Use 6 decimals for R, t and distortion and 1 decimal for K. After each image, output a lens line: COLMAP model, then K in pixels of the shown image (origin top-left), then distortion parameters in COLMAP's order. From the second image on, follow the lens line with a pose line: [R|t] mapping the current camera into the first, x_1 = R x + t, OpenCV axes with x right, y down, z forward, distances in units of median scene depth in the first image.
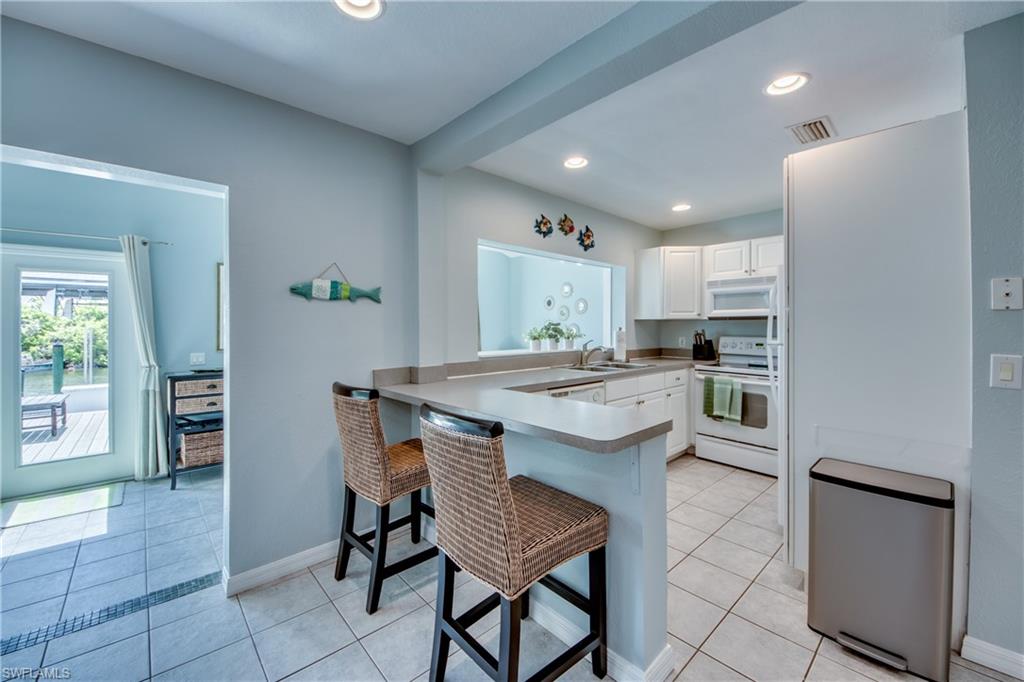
lens RADIAL K [[391.3, 0, 514.7], [0, 391.3, 326.8], [0, 0, 1]] dist [0.005825, -0.008905]
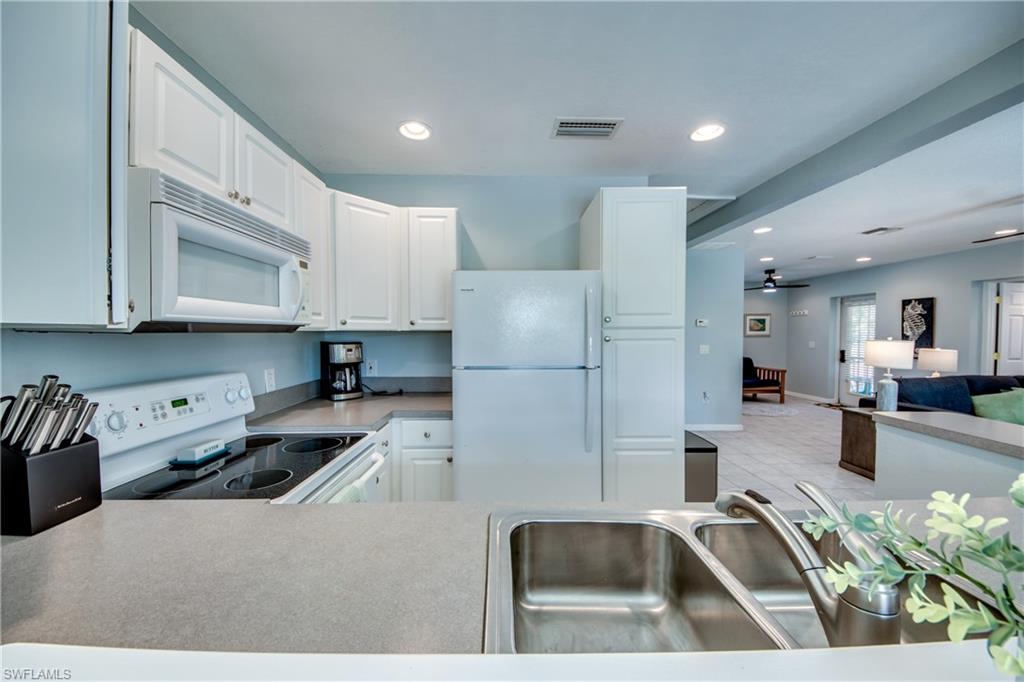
lens RADIAL K [[391.3, 0, 495.5], [0, 391.3, 343.0], [0, 0, 1]] dist [0.005825, -0.008905]
pose [[-0.732971, -0.021108, 0.679932, 0.183617], [-0.001537, 0.999567, 0.029375, -0.019440], [-0.680258, 0.020486, -0.732687, 1.149240]]
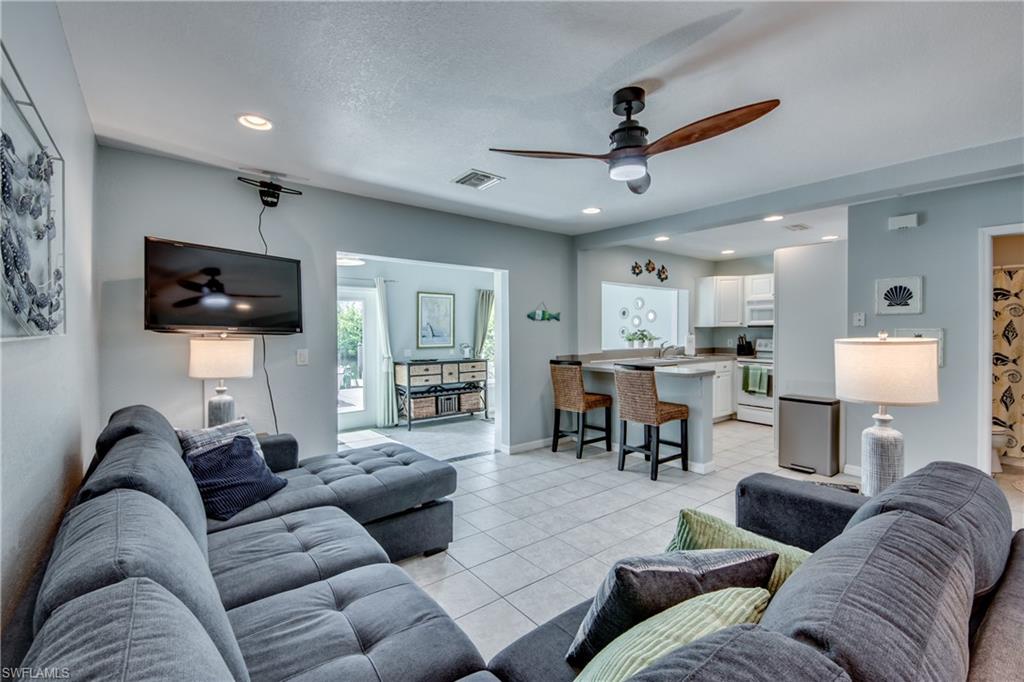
lens RADIAL K [[439.0, 0, 510.7], [0, 439.0, 338.0], [0, 0, 1]] dist [0.003095, -0.003385]
pose [[0.996355, -0.001527, -0.085290, -0.261946], [0.003003, 0.999848, 0.017191, -0.009320], [0.085251, -0.017384, 0.996208, -0.758809]]
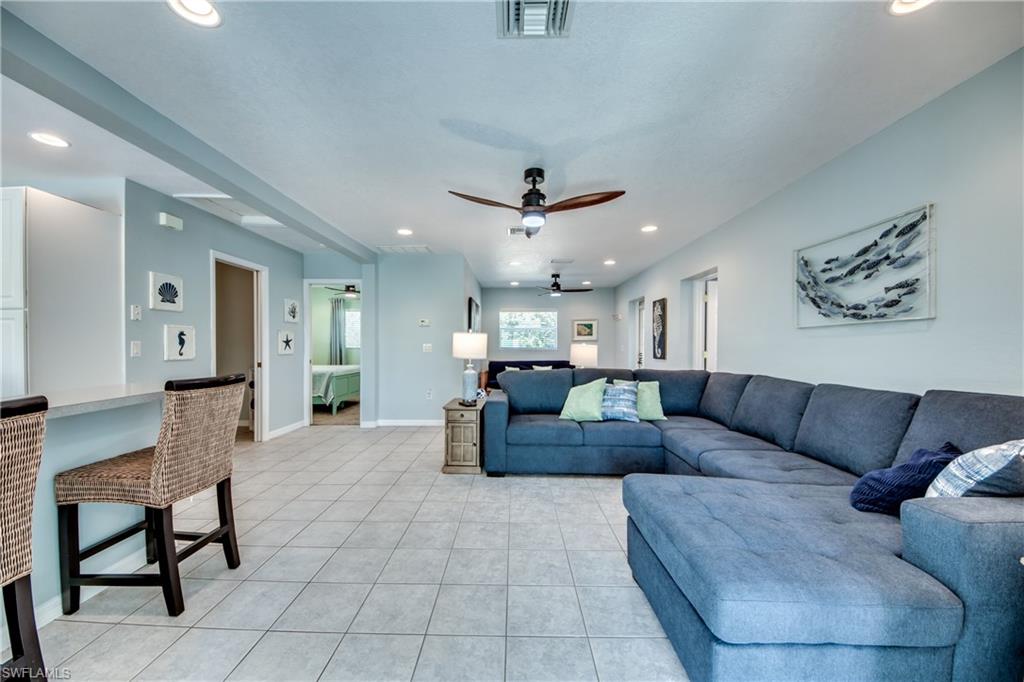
lens RADIAL K [[391.3, 0, 507.1], [0, 391.3, 349.0], [0, 0, 1]] dist [0.005825, -0.008905]
pose [[-0.715405, -0.007958, 0.698665, -0.651791], [-0.002453, 0.999958, 0.008878, 0.034085], [-0.698706, 0.004637, -0.715394, 0.424178]]
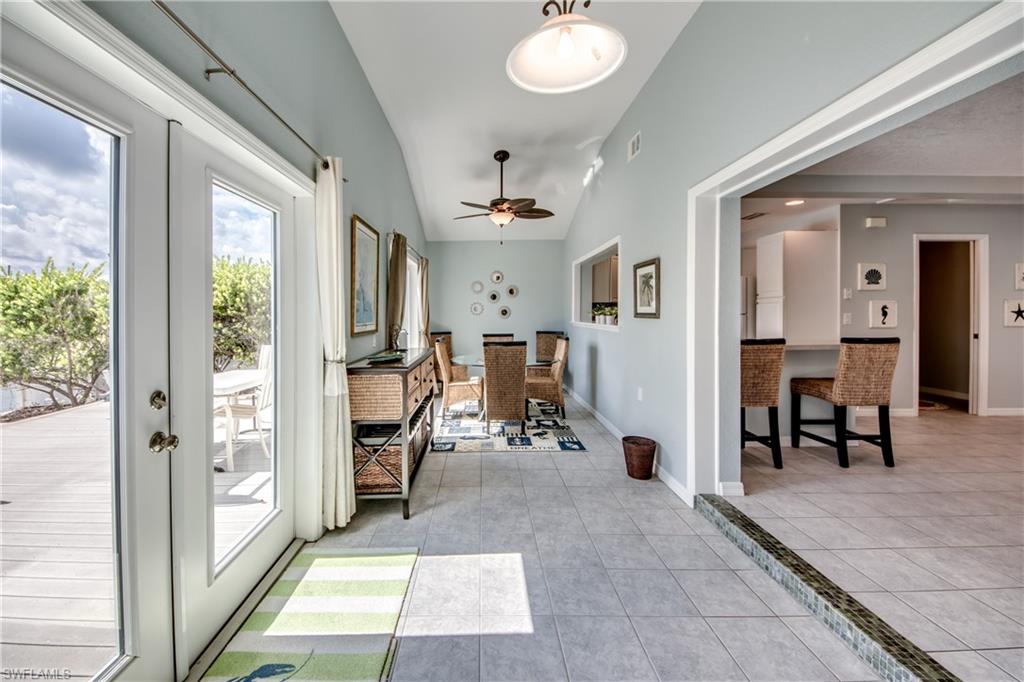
lens RADIAL K [[391.3, 0, 475.0], [0, 391.3, 318.0], [0, 0, 1]] dist [0.005825, -0.008905]
pose [[0.700369, -0.010994, 0.713696, -1.217299], [0.002037, 0.999908, 0.013404, 0.020564], [-0.713778, -0.007934, 0.700327, 0.350147]]
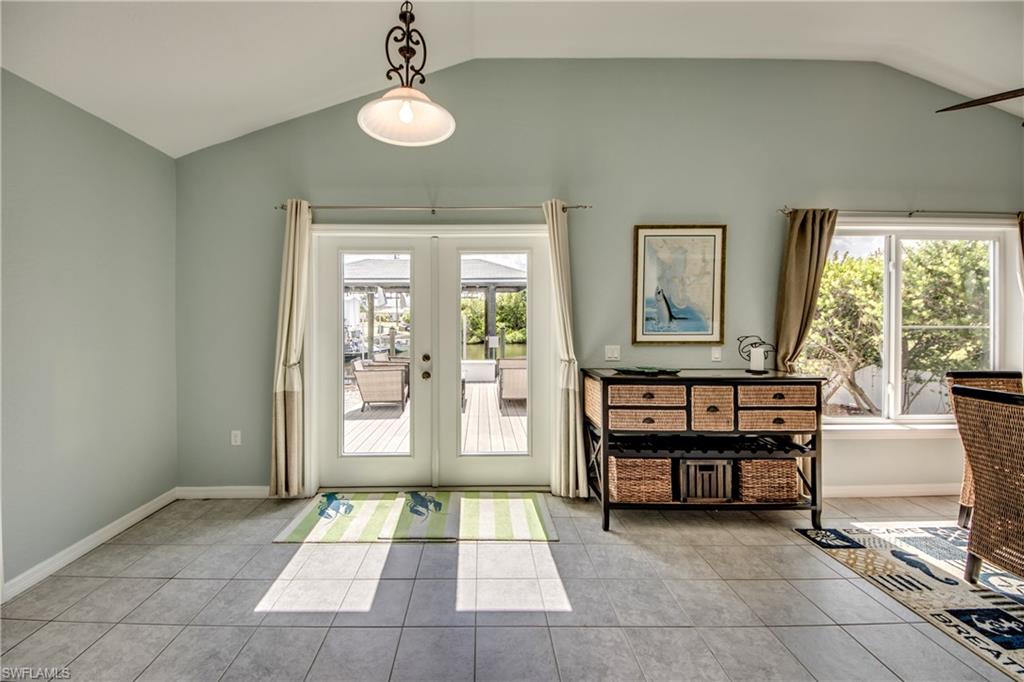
lens RADIAL K [[391.3, 0, 478.0], [0, 391.3, 319.4], [0, 0, 1]] dist [0.005825, -0.008905]
pose [[0.719606, 0.005489, -0.694361, -0.490483], [0.004023, 0.999919, 0.012074, 0.005298], [0.694371, -0.011482, 0.719525, 0.272837]]
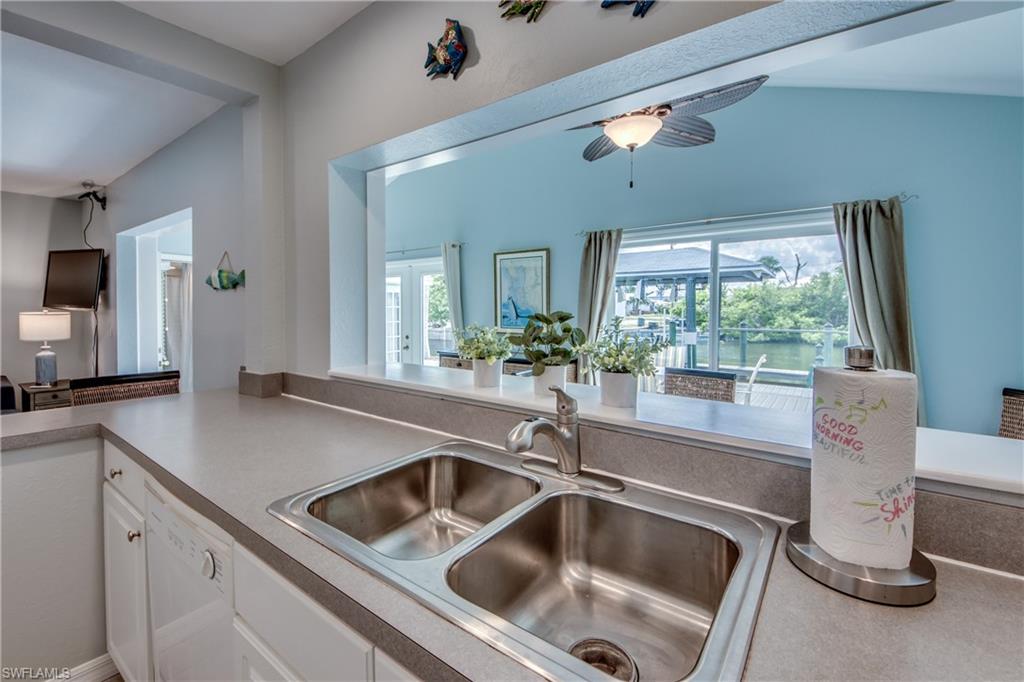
lens RADIAL K [[419.7, 0, 515.7], [0, 419.7, 315.0], [0, 0, 1]] dist [0.000362, -0.004112]
pose [[0.188483, 0.019980, -0.981873, 0.437037], [-0.000988, 0.999796, 0.020155, -0.015592], [0.982076, -0.002829, 0.188464, 0.911737]]
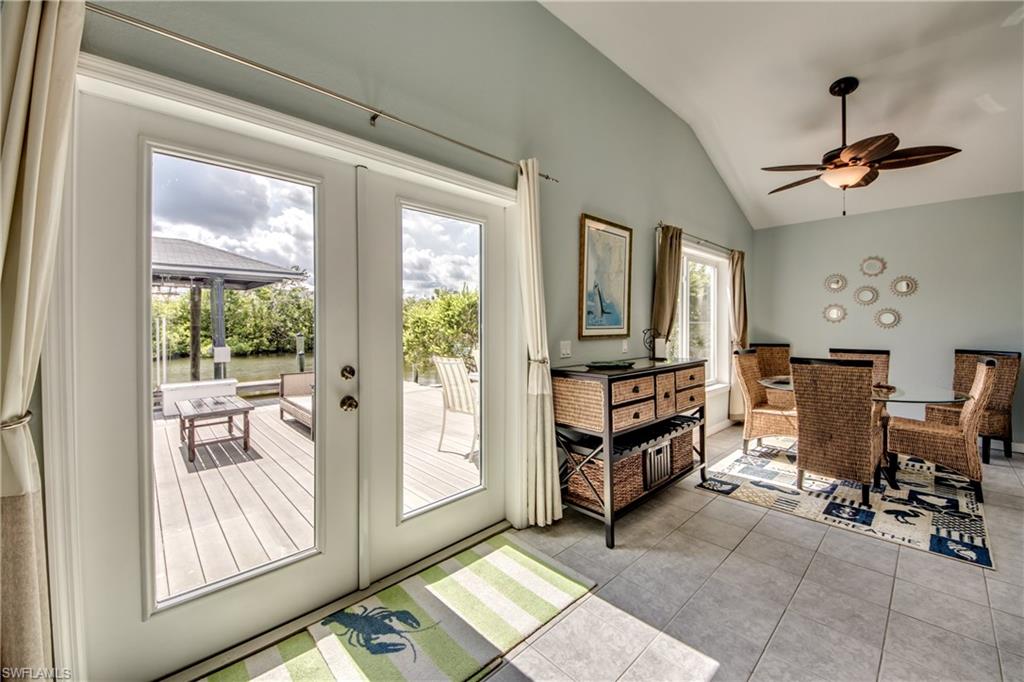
lens RADIAL K [[391.3, 0, 513.9], [0, 391.3, 324.7], [0, 0, 1]] dist [0.005825, -0.008905]
pose [[0.999980, 0.002415, -0.005796, -0.952999], [-0.002380, 0.999978, 0.006148, 0.035607], [0.005810, -0.006134, 0.999964, 0.313206]]
